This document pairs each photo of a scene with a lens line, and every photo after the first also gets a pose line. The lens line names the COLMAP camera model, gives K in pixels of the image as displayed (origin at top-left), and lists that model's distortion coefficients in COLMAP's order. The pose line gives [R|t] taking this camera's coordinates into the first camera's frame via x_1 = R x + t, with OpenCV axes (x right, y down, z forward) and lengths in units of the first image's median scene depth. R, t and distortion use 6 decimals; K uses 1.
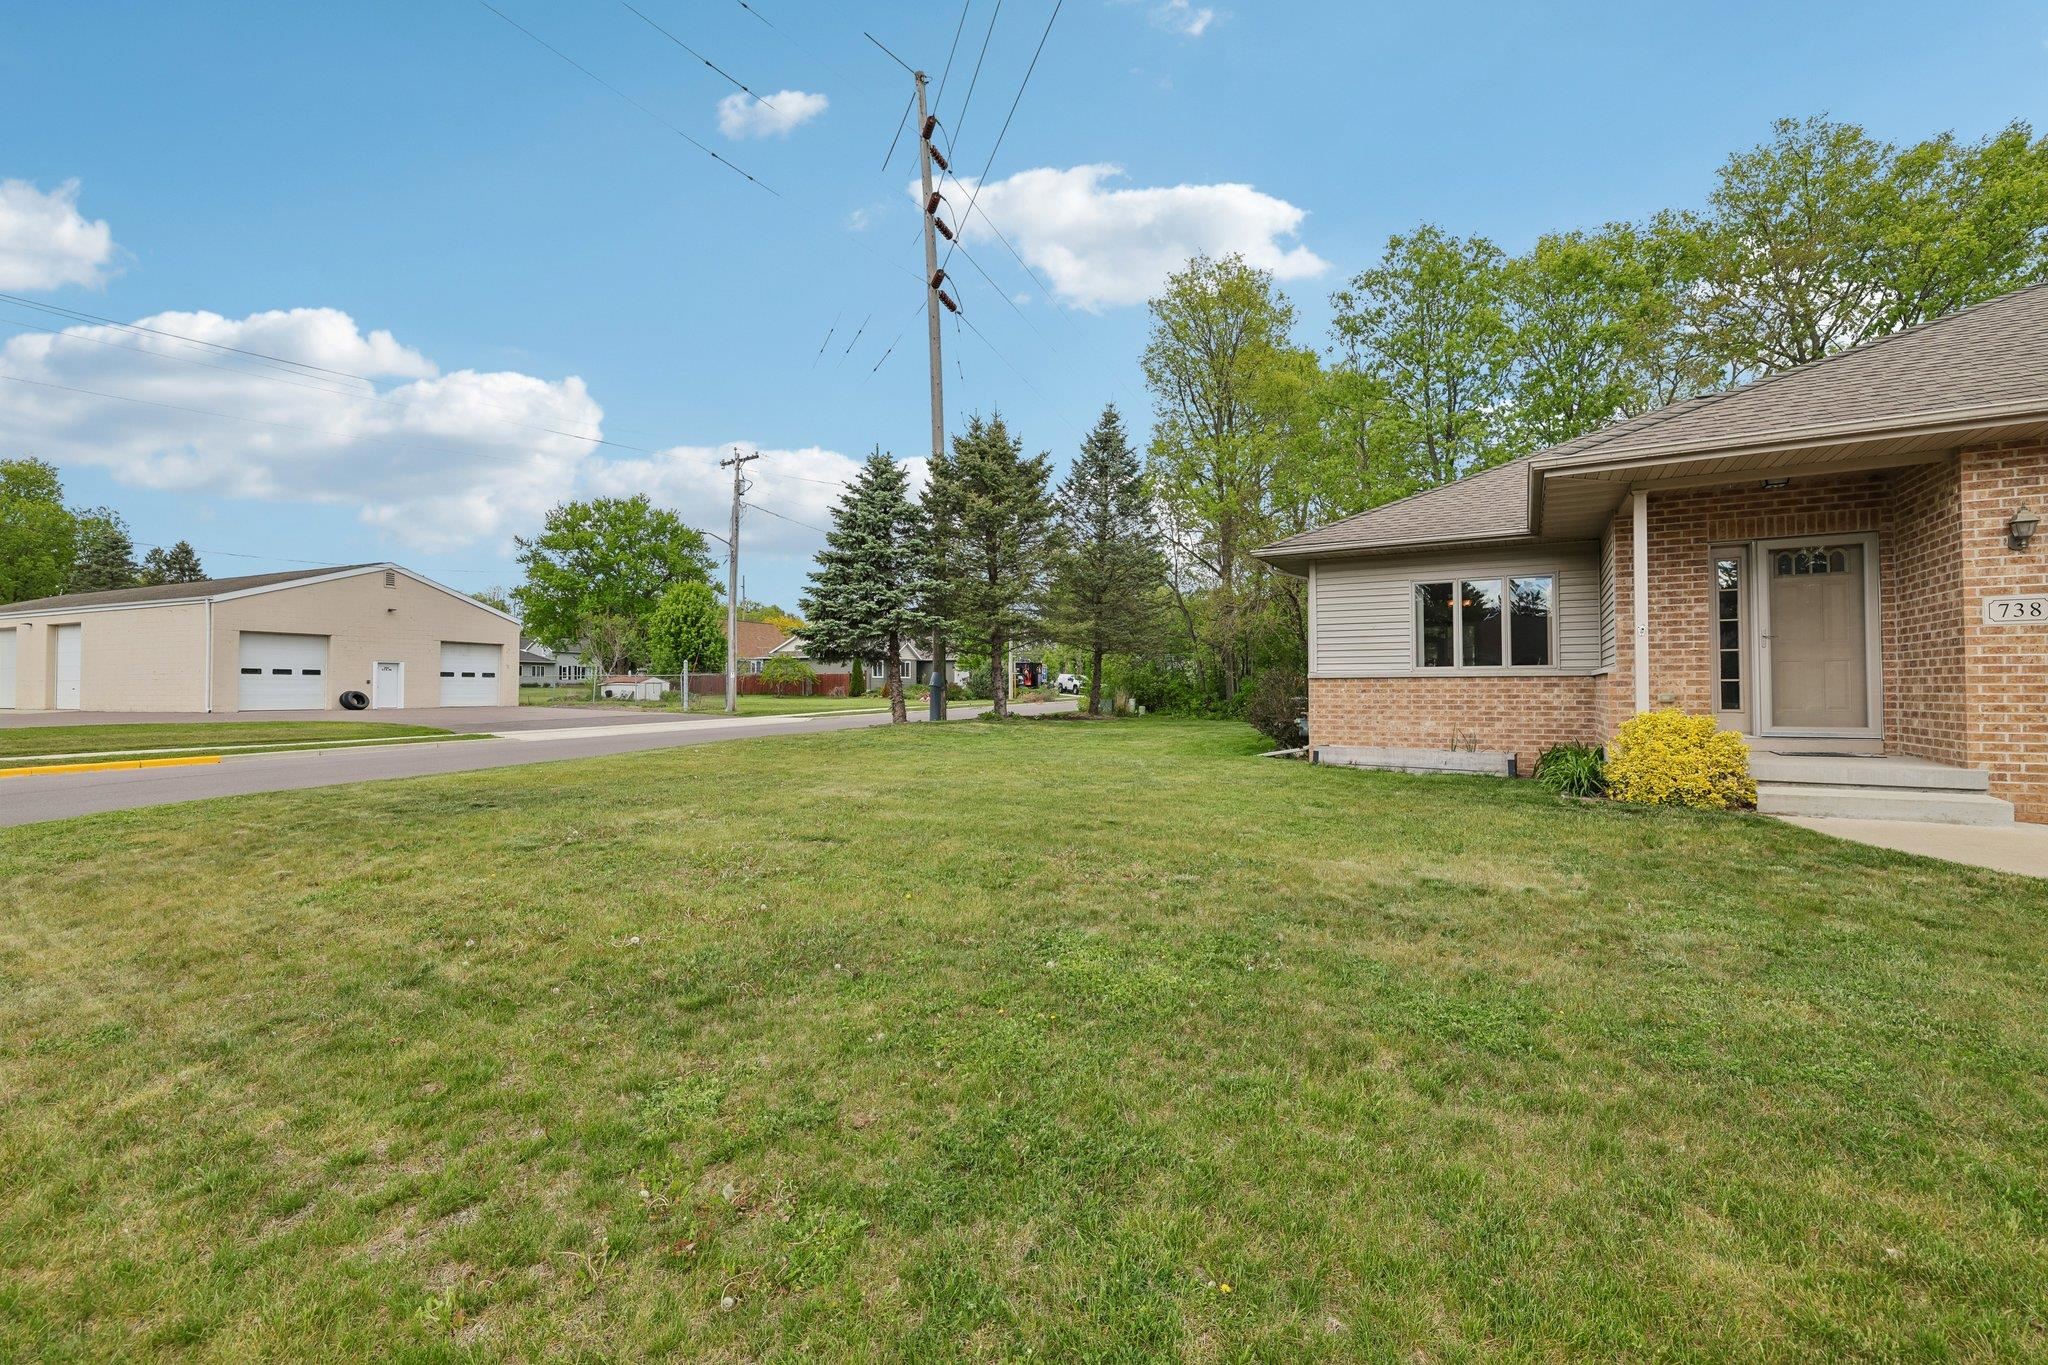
lens RADIAL K [[898.8, 0, 982.5], [0, 898.8, 663.9], [0, 0, 1]] dist [-0.000745, 0.000707]
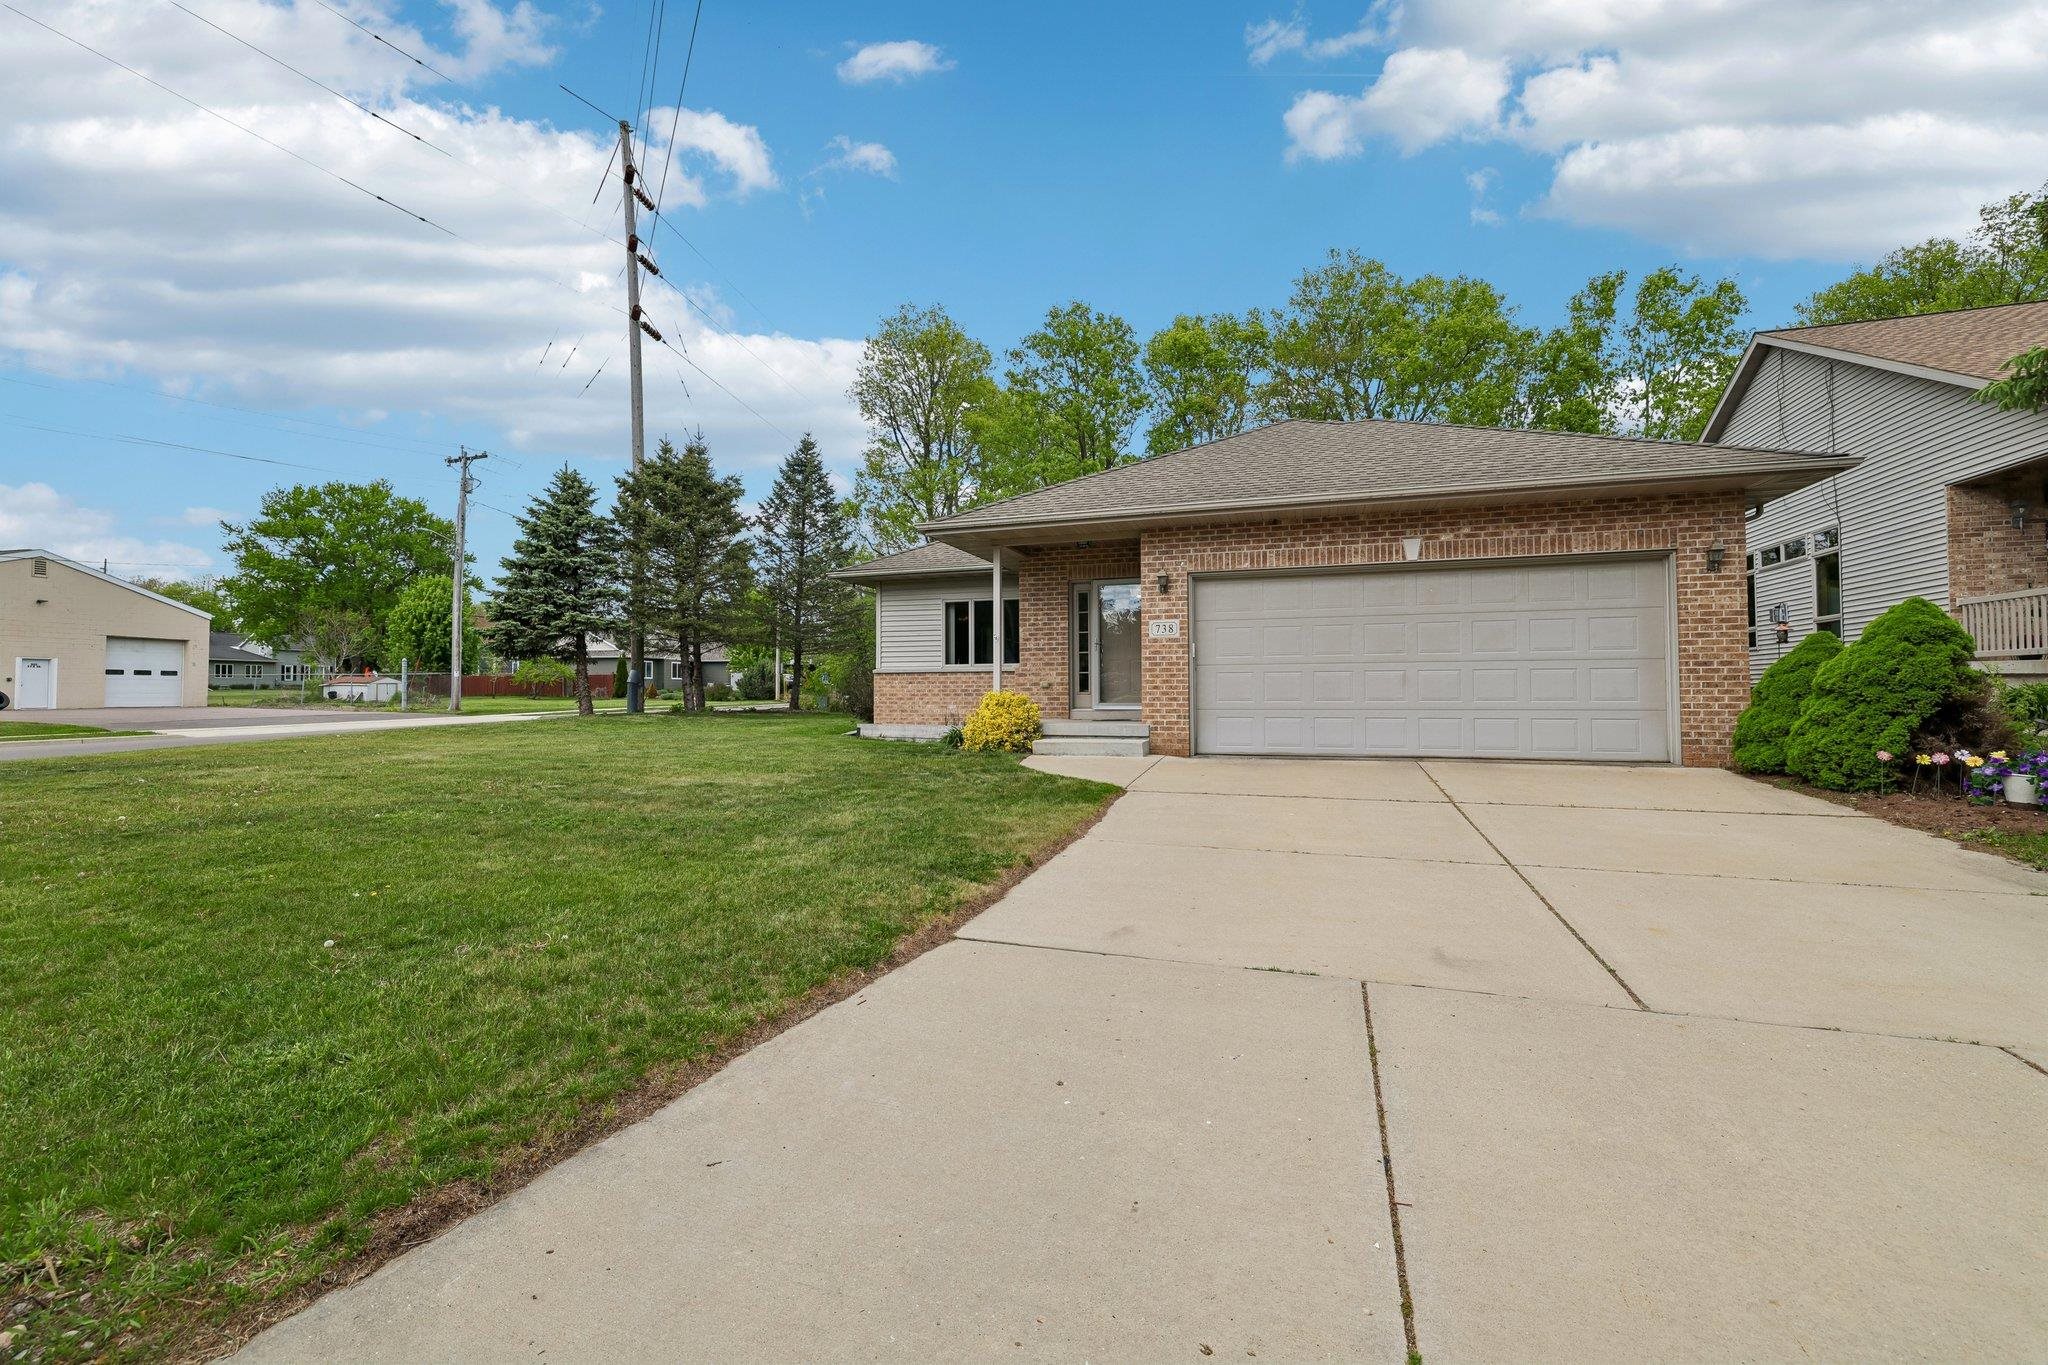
lens RADIAL K [[901.3, 0, 1002.9], [0, 901.3, 658.8], [0, 0, 1]] dist [-0.006129, 0.000234]
pose [[0.974654, 0.005778, 0.223642, 0.088758], [-0.003885, 0.999953, -0.008901, 0.002218], [-0.223683, 0.007806, 0.974631, -0.105175]]
